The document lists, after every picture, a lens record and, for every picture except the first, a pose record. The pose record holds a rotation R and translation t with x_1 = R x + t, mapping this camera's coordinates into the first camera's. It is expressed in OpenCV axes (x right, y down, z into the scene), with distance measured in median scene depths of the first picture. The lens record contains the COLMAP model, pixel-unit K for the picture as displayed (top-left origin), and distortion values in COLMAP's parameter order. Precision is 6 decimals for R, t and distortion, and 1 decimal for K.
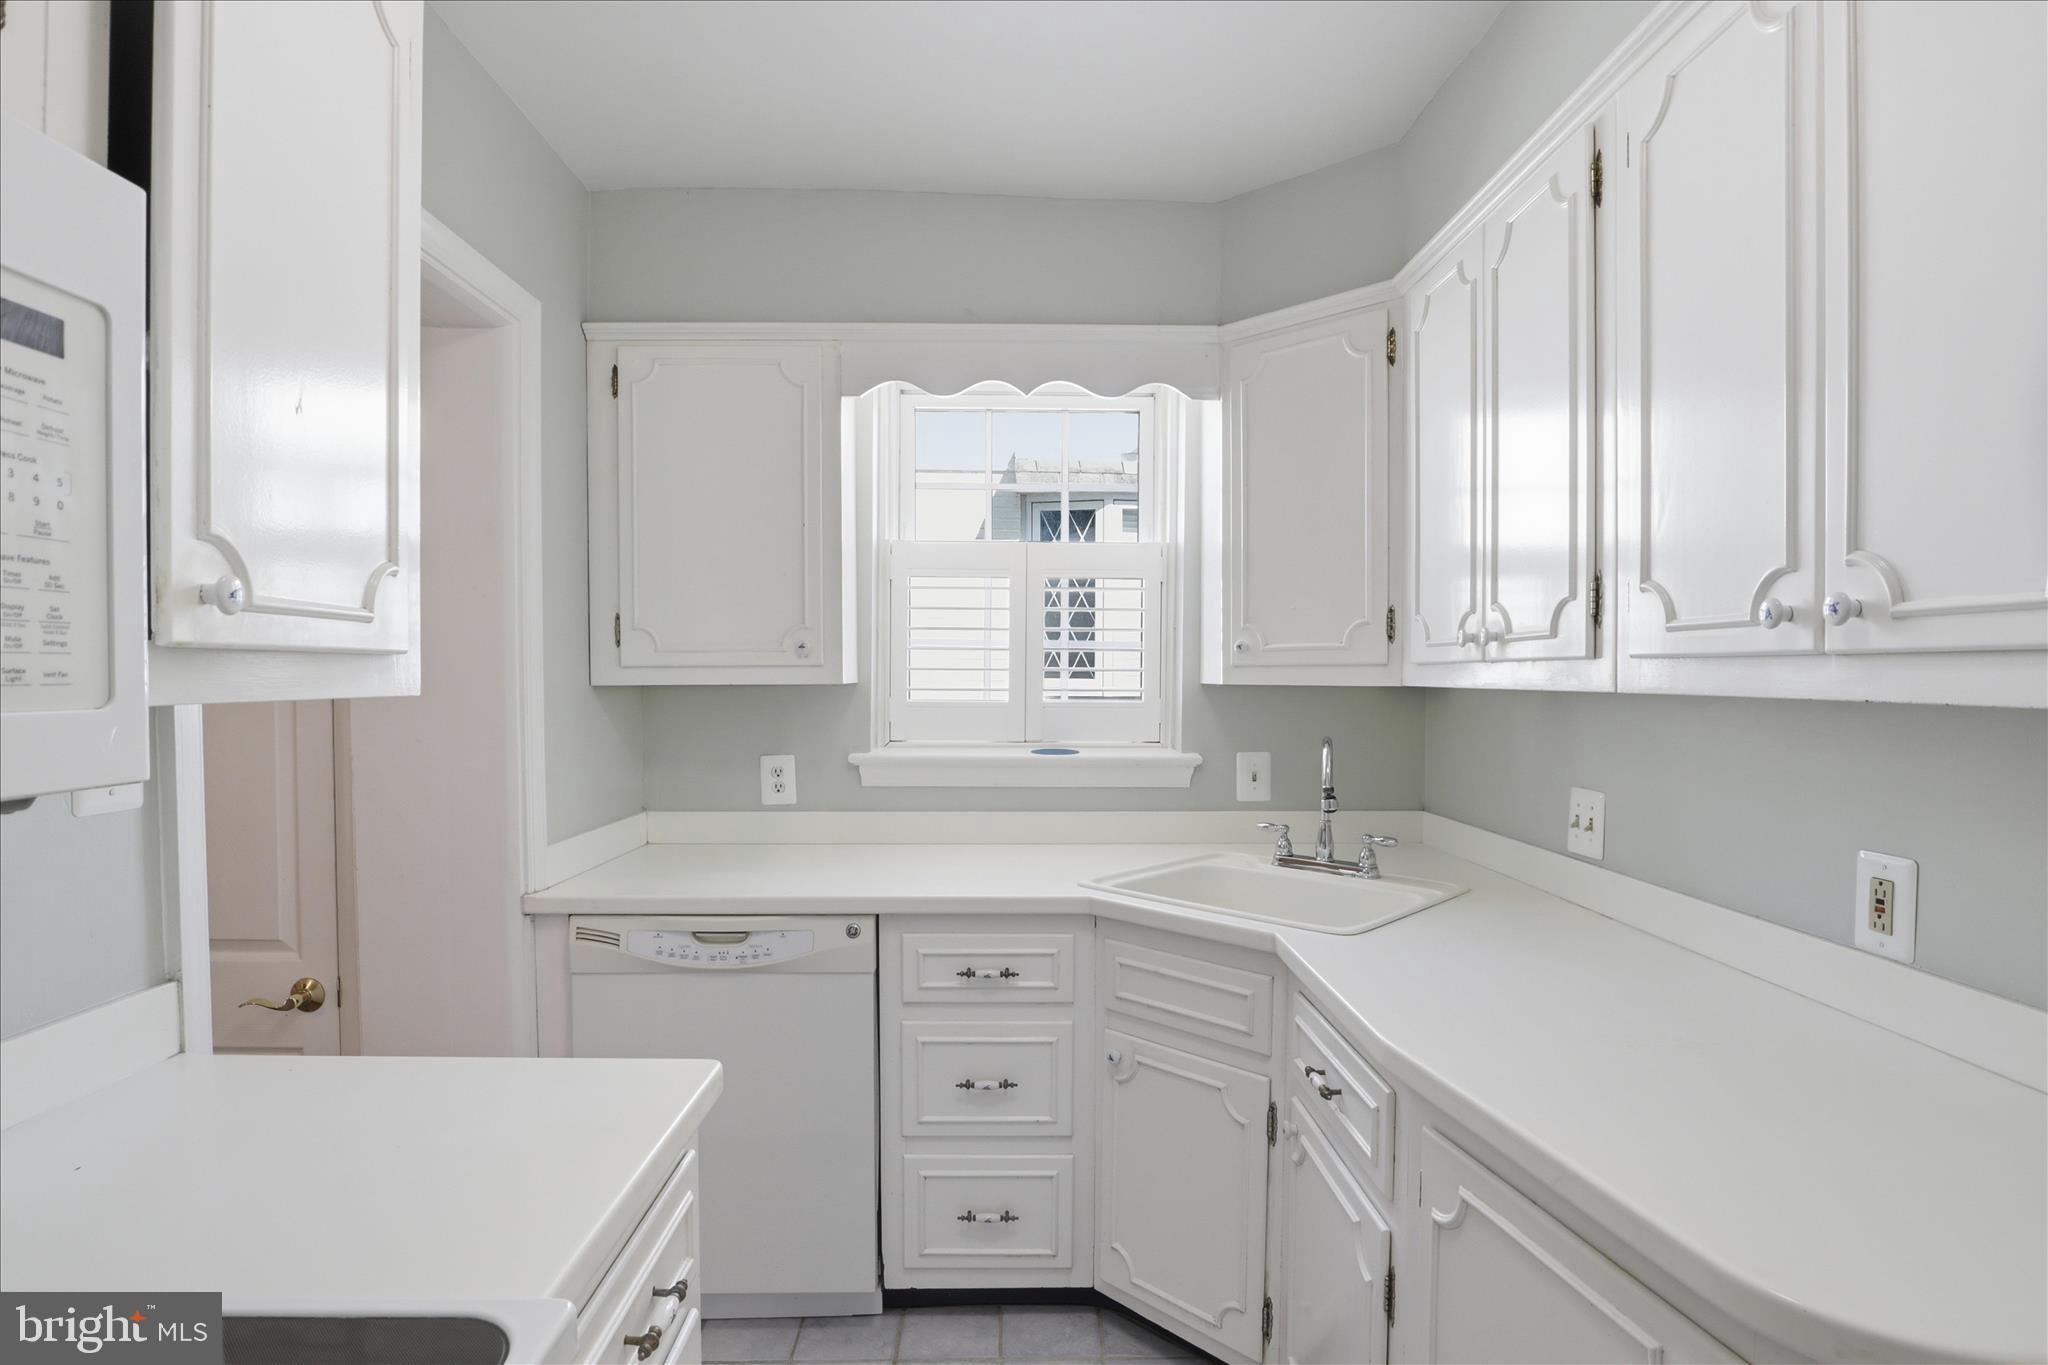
lens RADIAL K [[1044.4, 0, 1028.7], [0, 1044.4, 704.2], [0, 0, 1]] dist [-0.047591, 0.015504]
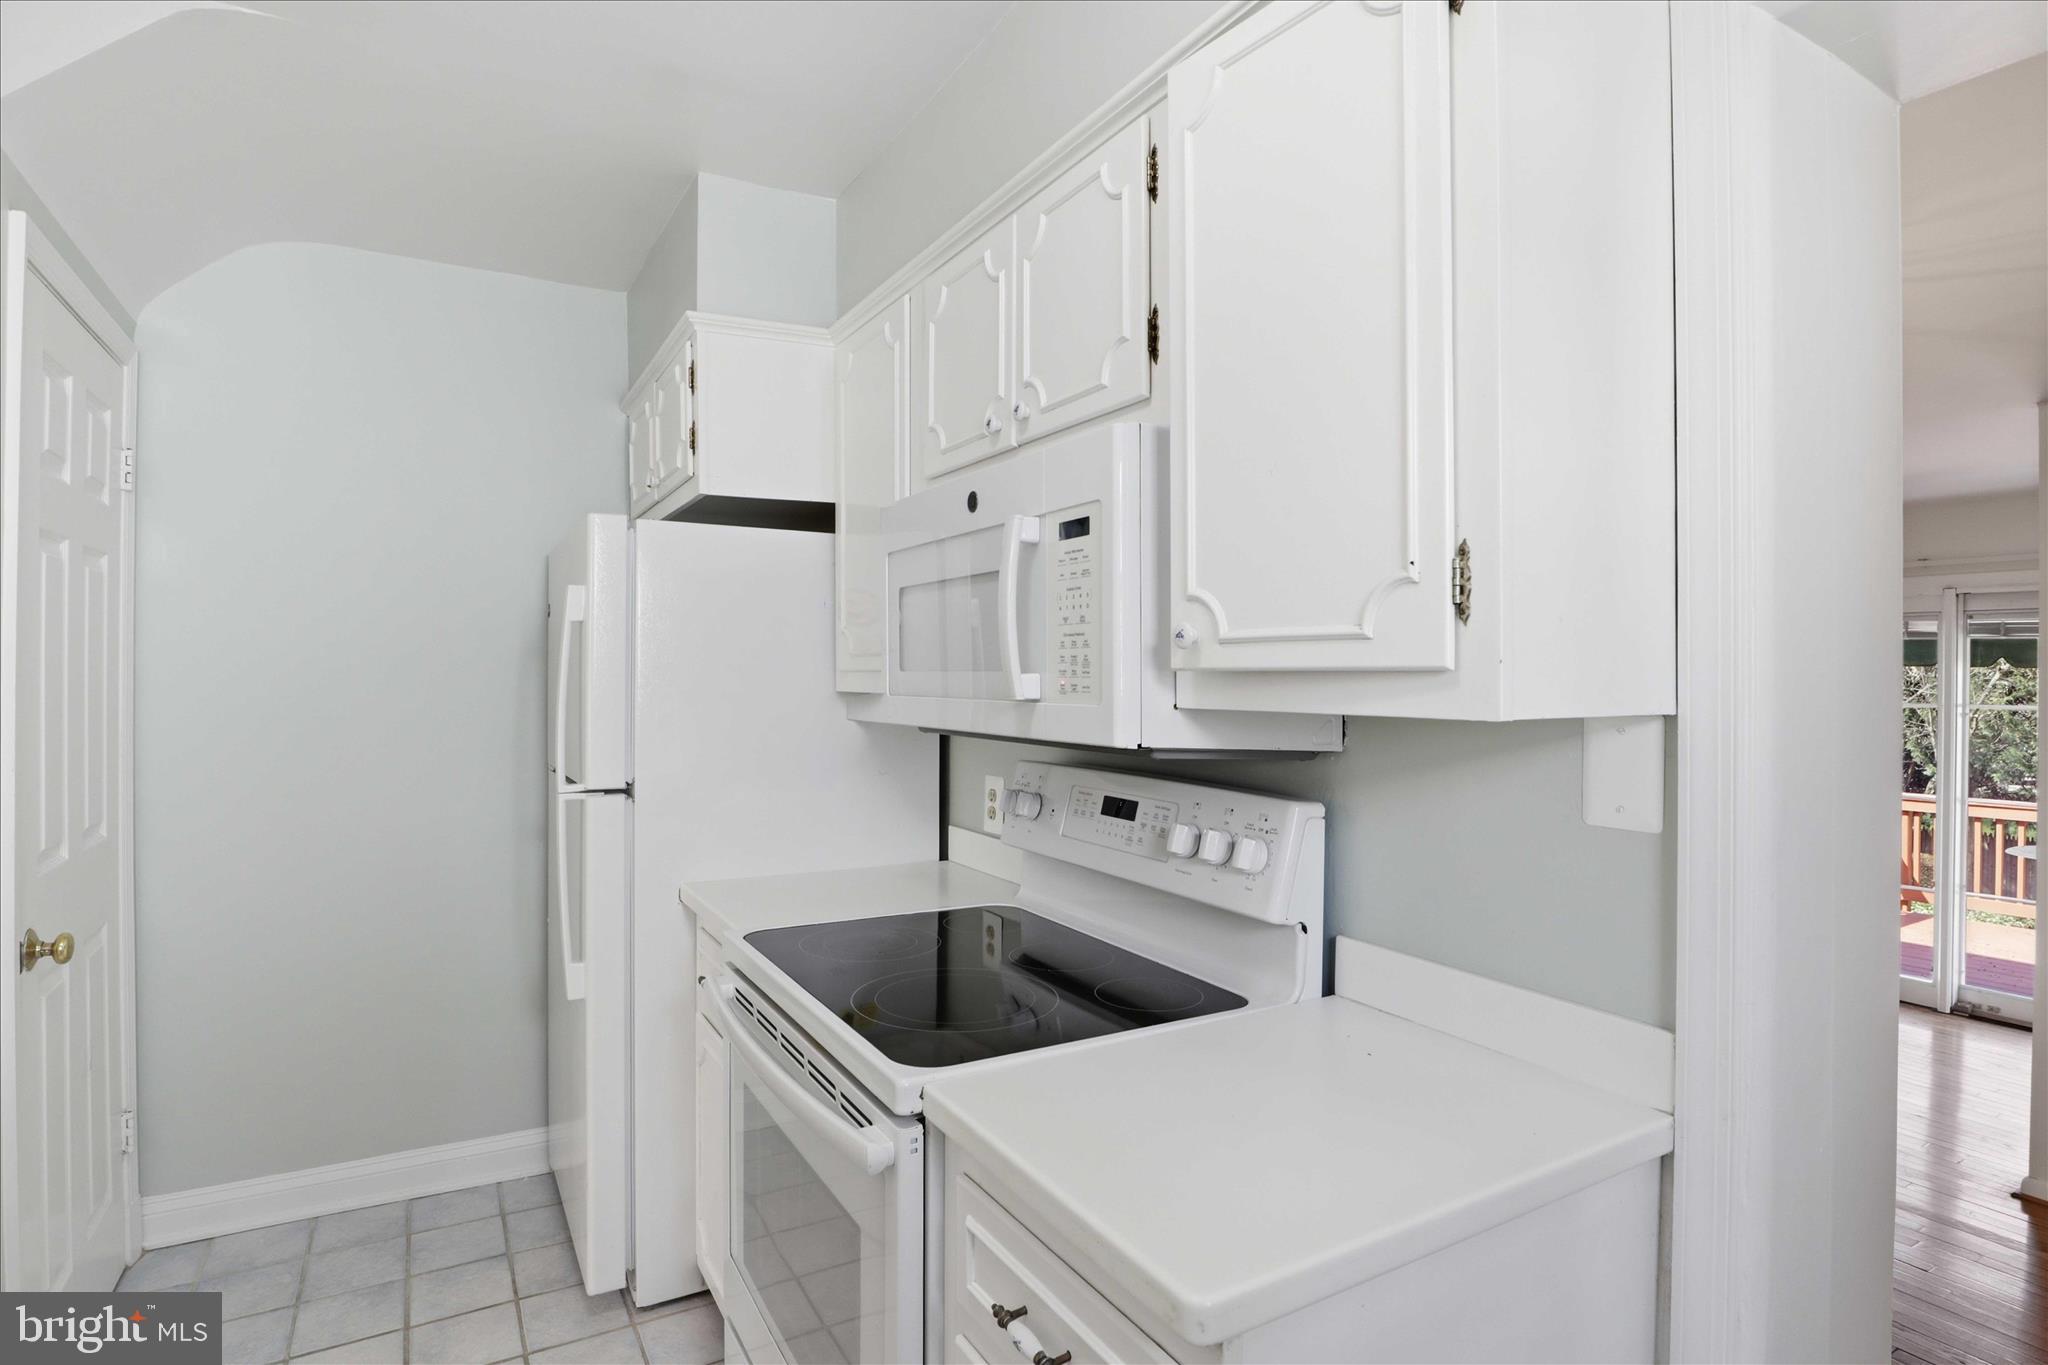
lens RADIAL K [[1044.4, 0, 1028.7], [0, 1044.4, 704.2], [0, 0, 1]] dist [-0.047591, 0.015504]
pose [[-0.873854, 0.002579, -0.486181, 0.057321], [-0.024277, 0.998507, 0.048931, -0.029176], [0.485582, 0.054561, -0.872487, 0.850355]]
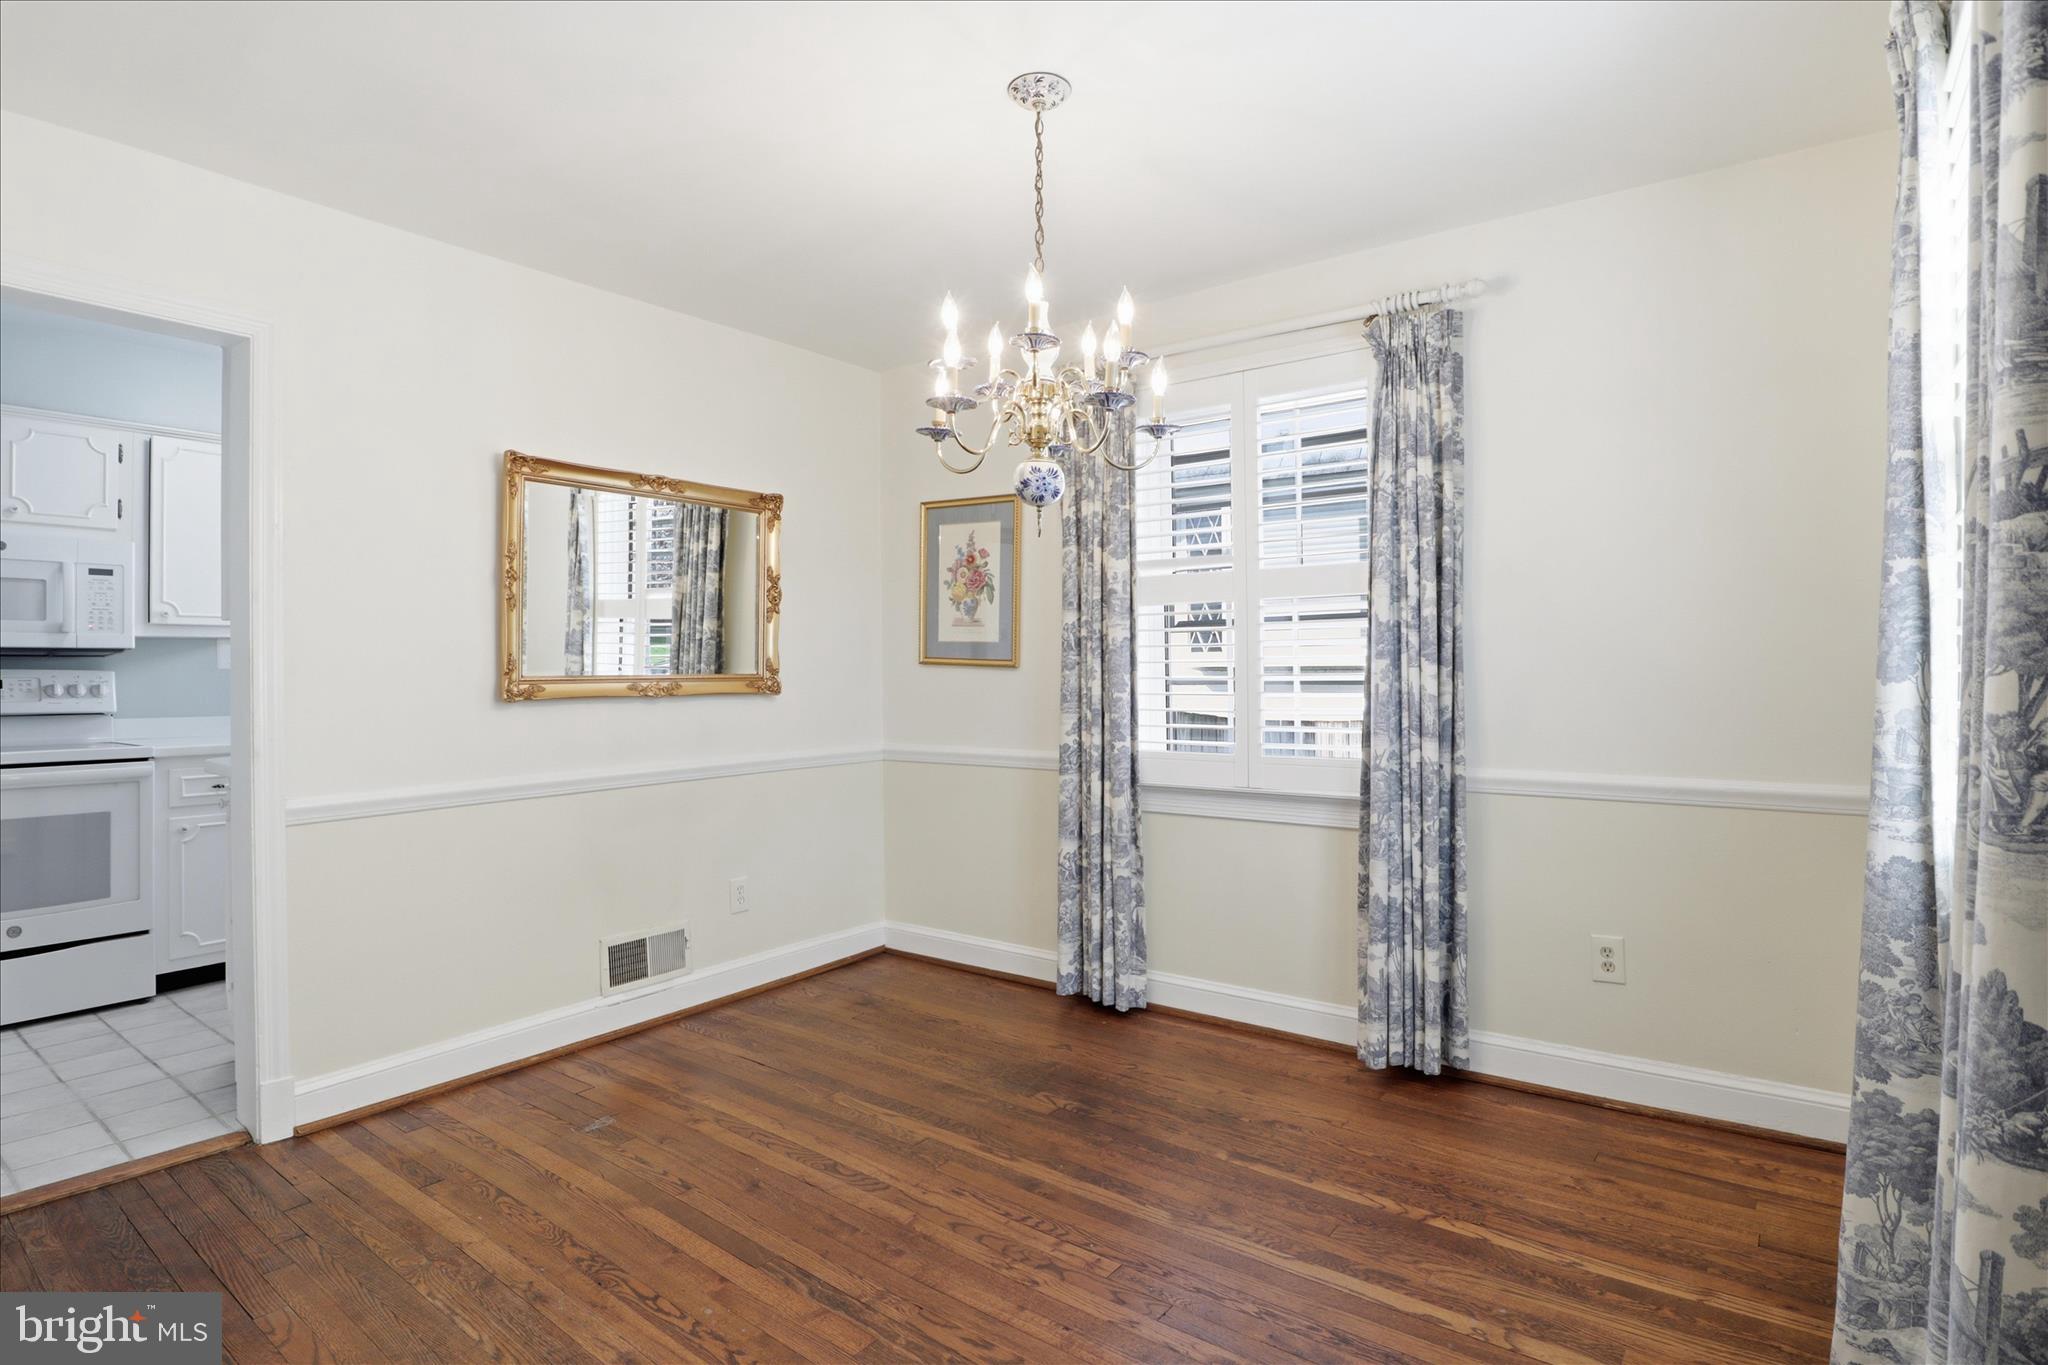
lens RADIAL K [[998.2, 0, 1024.0], [0, 998.2, 682.5], [0, 0, 1]] dist [-0.030564, -0.000131]
pose [[0.800592, -0.000482, -0.599210, 2.075813], [-0.015337, 0.999656, -0.021295, 0.100807], [0.599014, 0.026239, 0.800308, -0.110365]]
